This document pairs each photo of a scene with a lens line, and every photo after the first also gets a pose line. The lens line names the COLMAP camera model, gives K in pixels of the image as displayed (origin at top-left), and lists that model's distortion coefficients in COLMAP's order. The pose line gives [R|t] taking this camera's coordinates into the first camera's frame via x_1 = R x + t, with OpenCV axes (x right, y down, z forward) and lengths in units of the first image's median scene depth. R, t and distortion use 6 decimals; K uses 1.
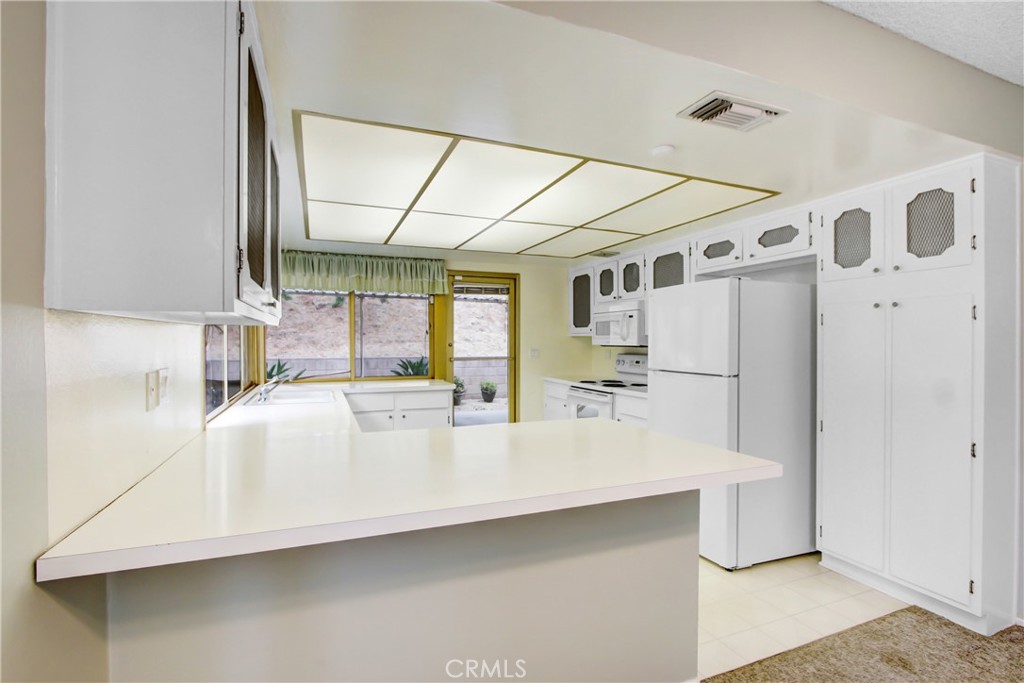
lens RADIAL K [[481.5, 0, 512.0], [0, 481.5, 341.5], [0, 0, 1]] dist [-0.021396, 0.000352]
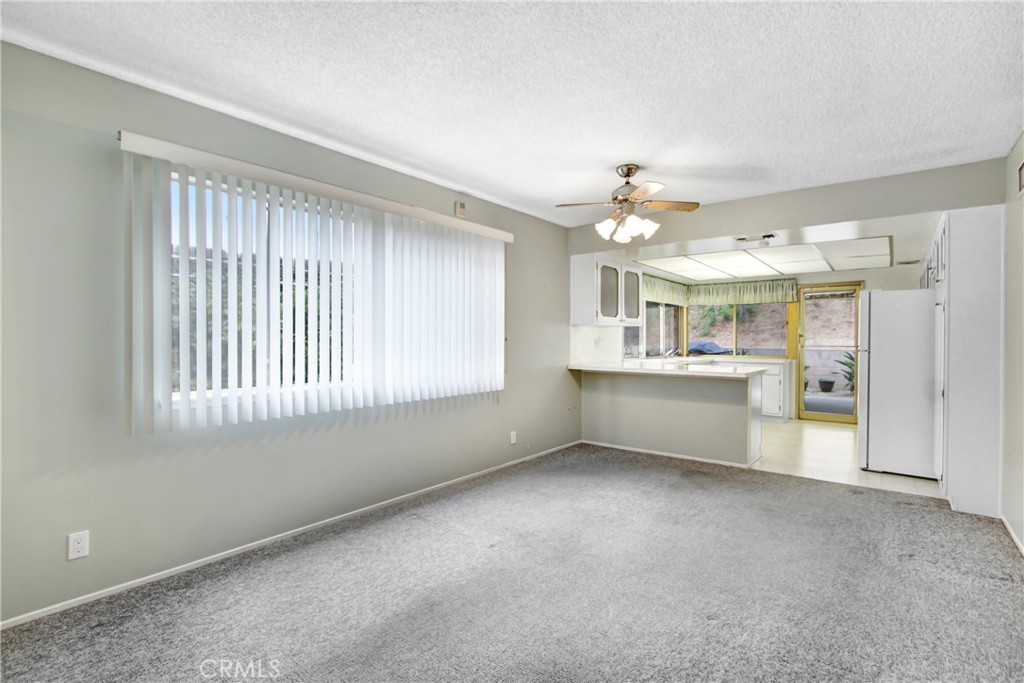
lens RADIAL K [[481.5, 0, 512.0], [0, 481.5, 341.5], [0, 0, 1]] dist [-0.021396, 0.000352]
pose [[0.483876, 0.007695, -0.875103, 0.747655], [-0.004113, 0.999970, 0.006519, 0.019113], [0.875127, 0.000445, 0.483893, -0.488137]]
